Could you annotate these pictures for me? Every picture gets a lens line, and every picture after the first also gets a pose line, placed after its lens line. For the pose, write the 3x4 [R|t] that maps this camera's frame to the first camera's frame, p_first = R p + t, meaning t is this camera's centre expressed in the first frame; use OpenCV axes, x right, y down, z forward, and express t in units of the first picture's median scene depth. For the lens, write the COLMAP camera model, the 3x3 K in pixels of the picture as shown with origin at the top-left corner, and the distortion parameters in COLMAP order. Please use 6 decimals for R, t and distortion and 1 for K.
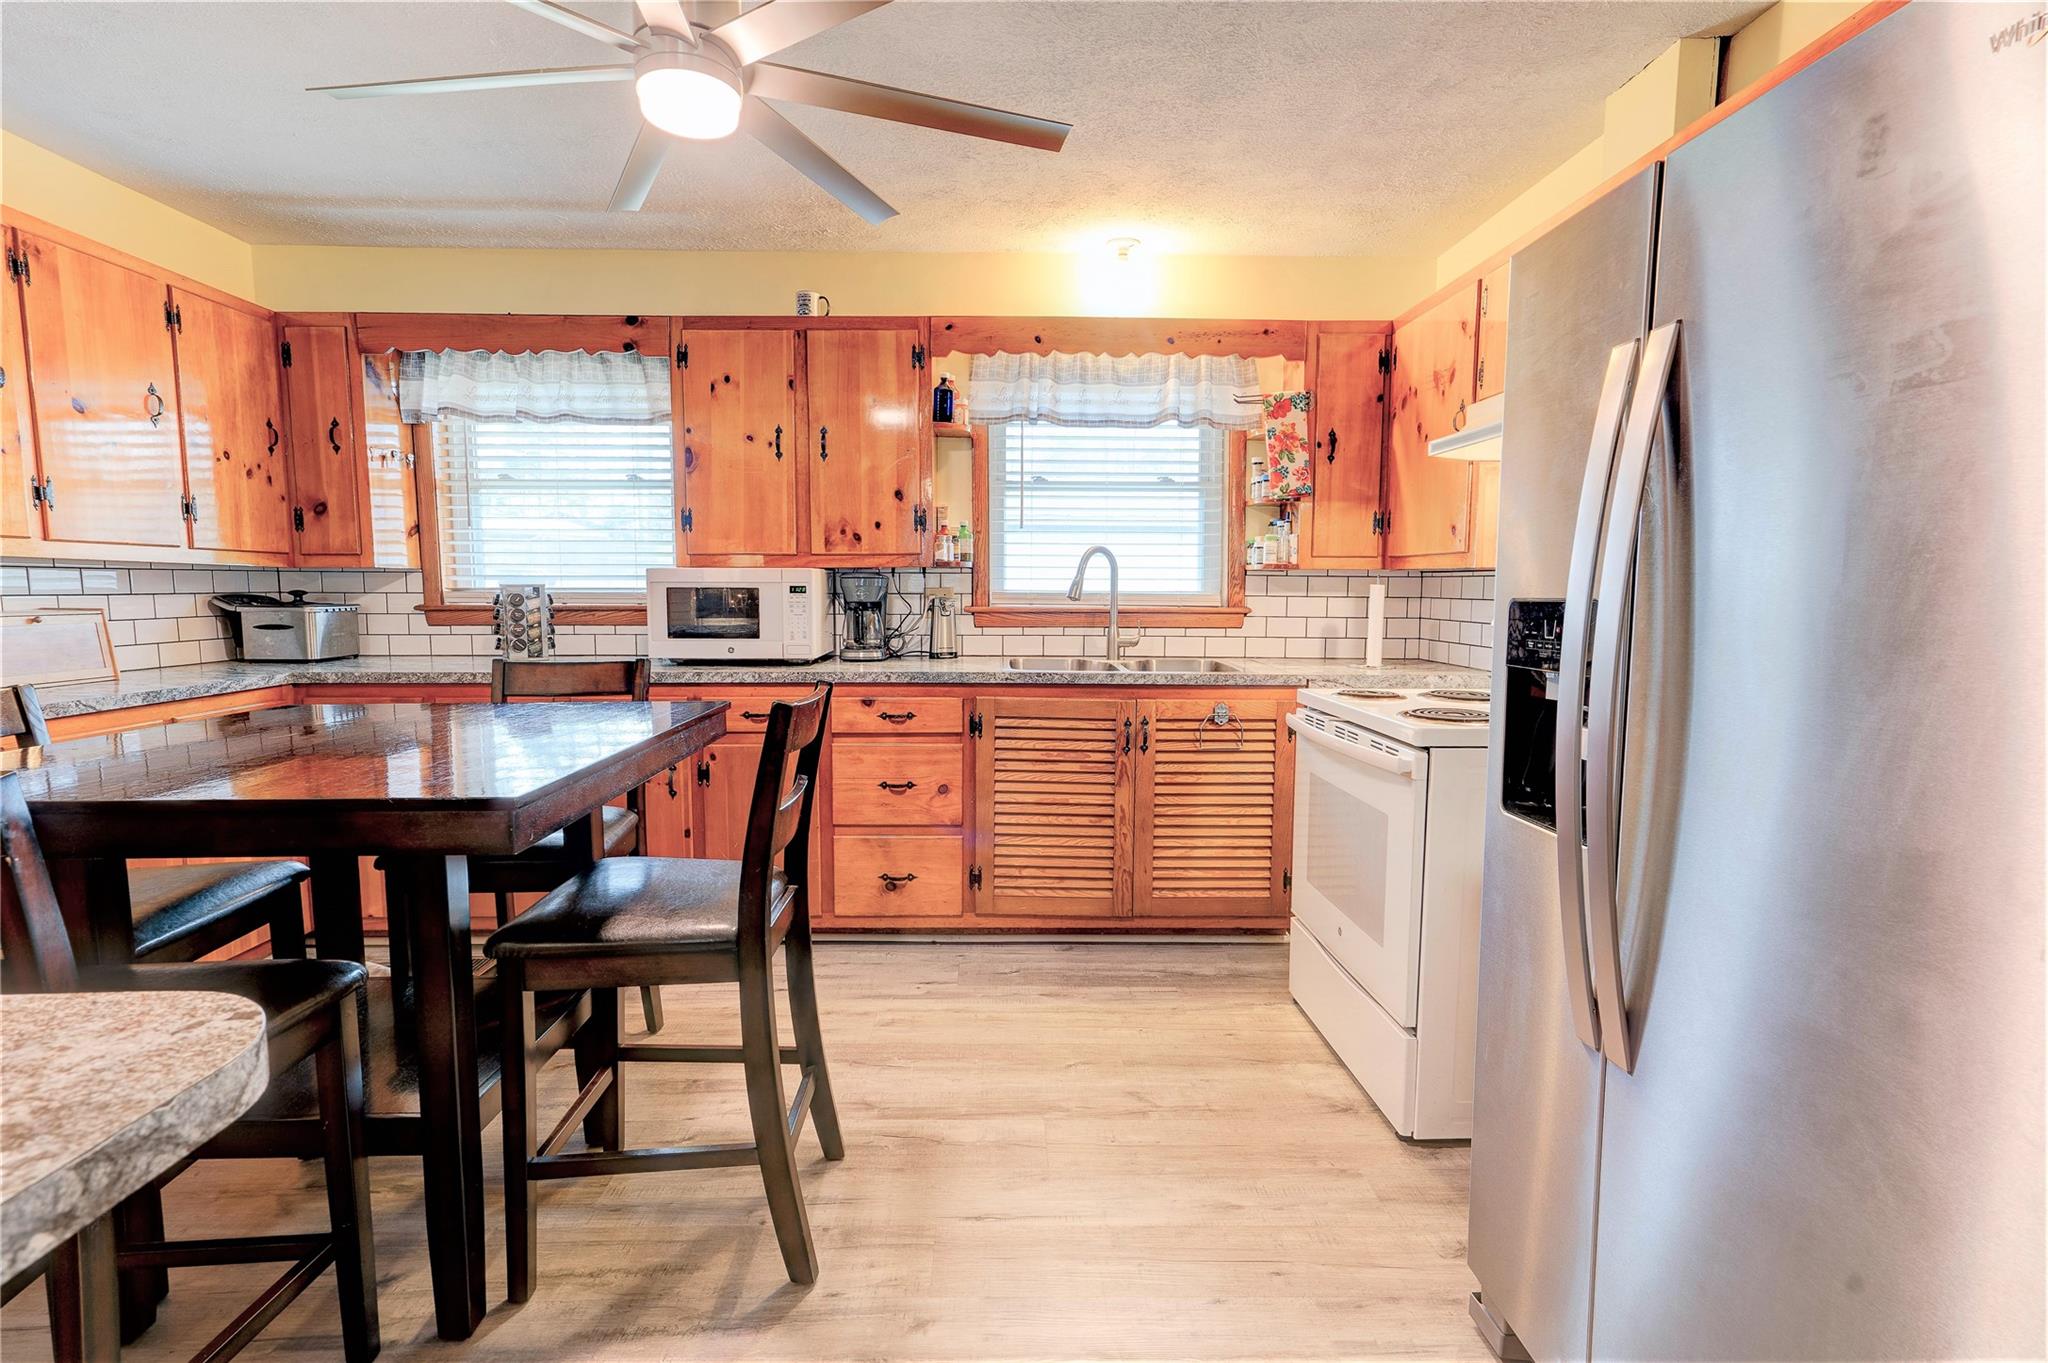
lens RADIAL K [[948.0, 0, 980.0], [0, 948.0, 672.3], [0, 0, 1]] dist [-0.003711, 0.014845]
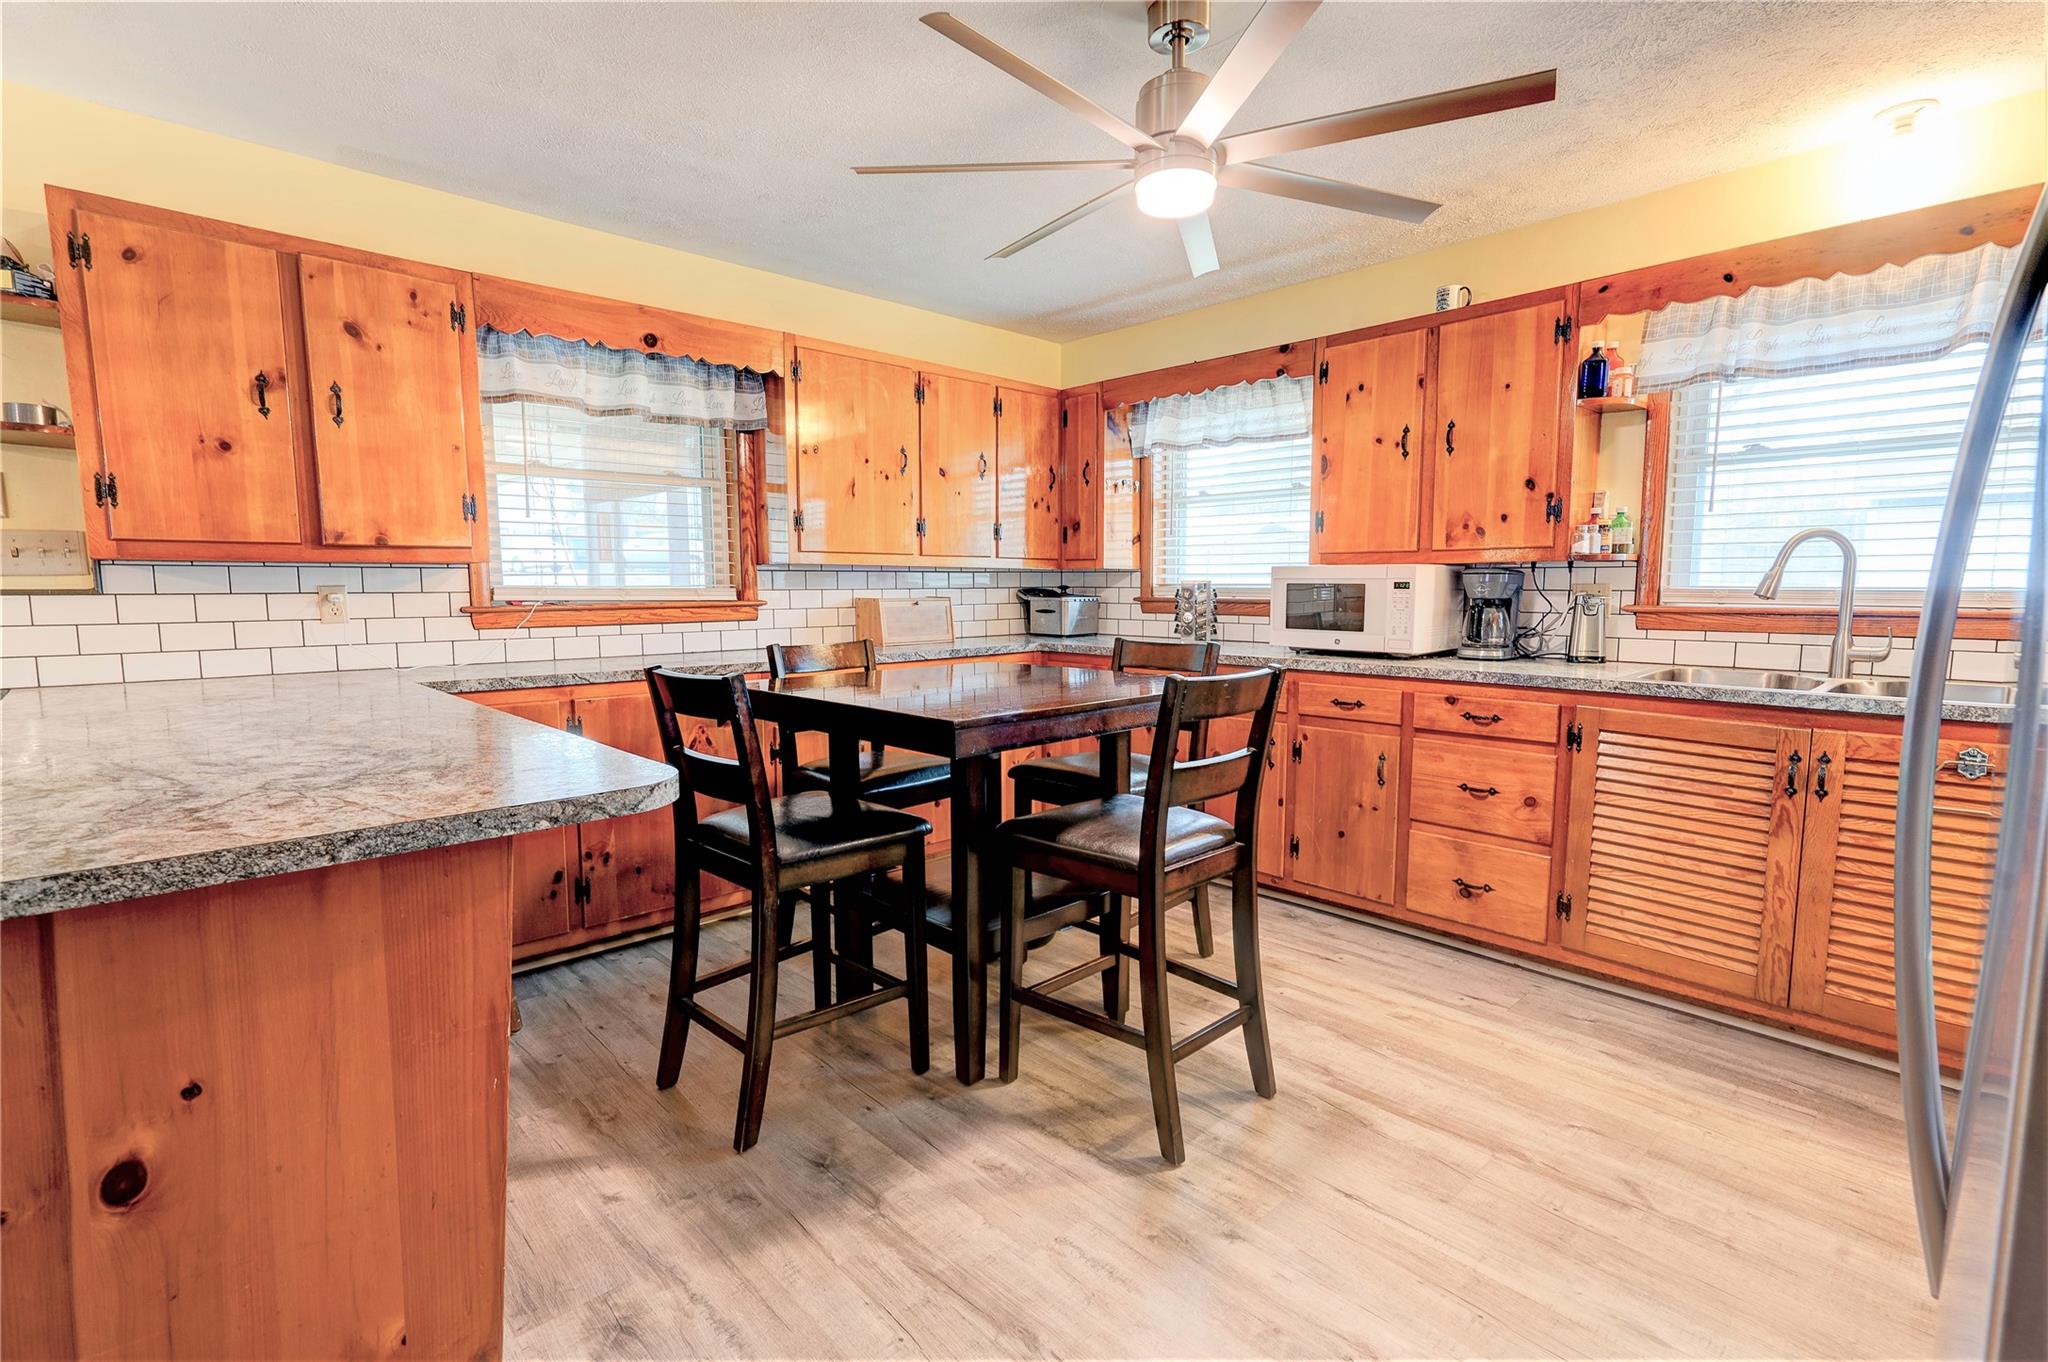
lens RADIAL K [[914.4, 0, 1024.4], [0, 914.4, 668.3], [0, 0, 1]] dist [0.000103, 0.013307]
pose [[0.693389, 0.066048, -0.717530, 0.229536], [-0.064218, 0.997492, 0.029760, -0.000985], [0.717696, 0.025443, 0.695892, 0.021636]]
